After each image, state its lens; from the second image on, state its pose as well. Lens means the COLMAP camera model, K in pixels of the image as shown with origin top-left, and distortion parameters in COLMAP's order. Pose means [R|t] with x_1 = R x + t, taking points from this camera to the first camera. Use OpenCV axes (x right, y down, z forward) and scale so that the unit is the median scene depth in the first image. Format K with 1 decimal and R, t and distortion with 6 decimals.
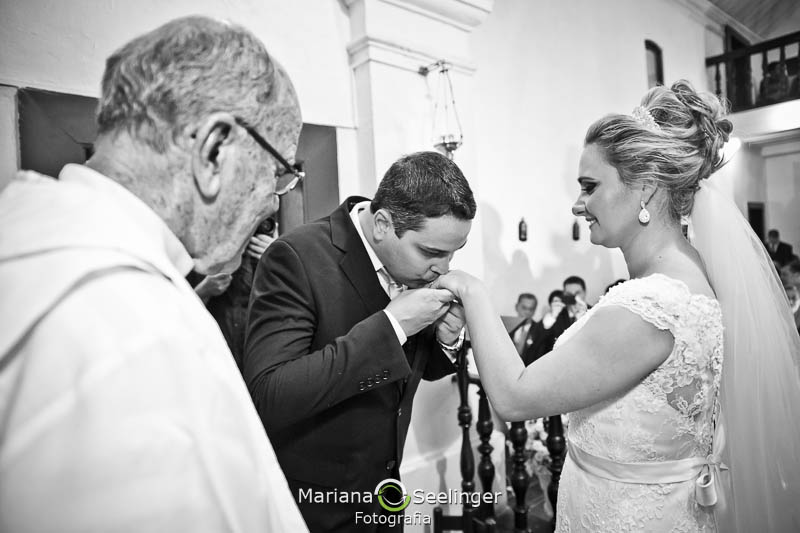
lens RADIAL K [[559.6, 0, 391.0], [0, 559.6, 262.9], [0, 0, 1]] dist [-0.093509, 0.074235]
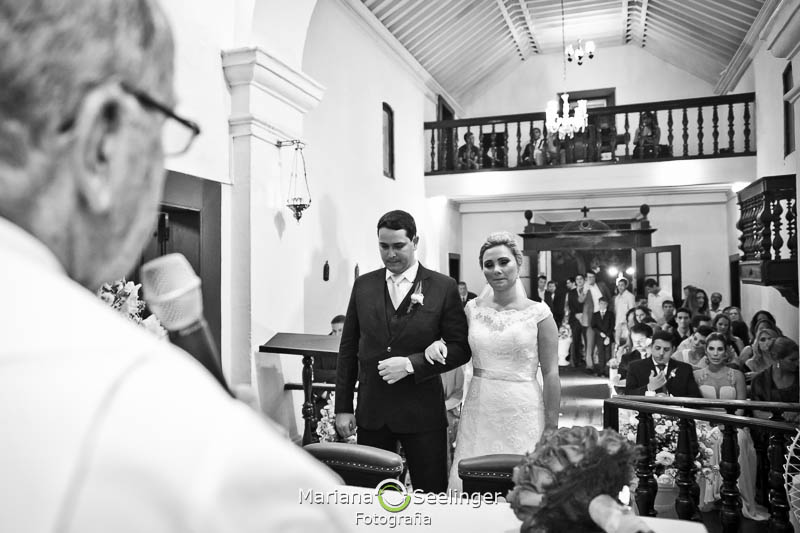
lens RADIAL K [[673.8, 0, 366.4], [0, 673.8, 257.7], [0, 0, 1]] dist [-0.071804, 0.056505]
pose [[0.879234, 0.079075, 0.469781, -0.495838], [-0.051718, 0.996143, -0.070878, 0.015445], [-0.473574, 0.038022, 0.879933, -0.475412]]
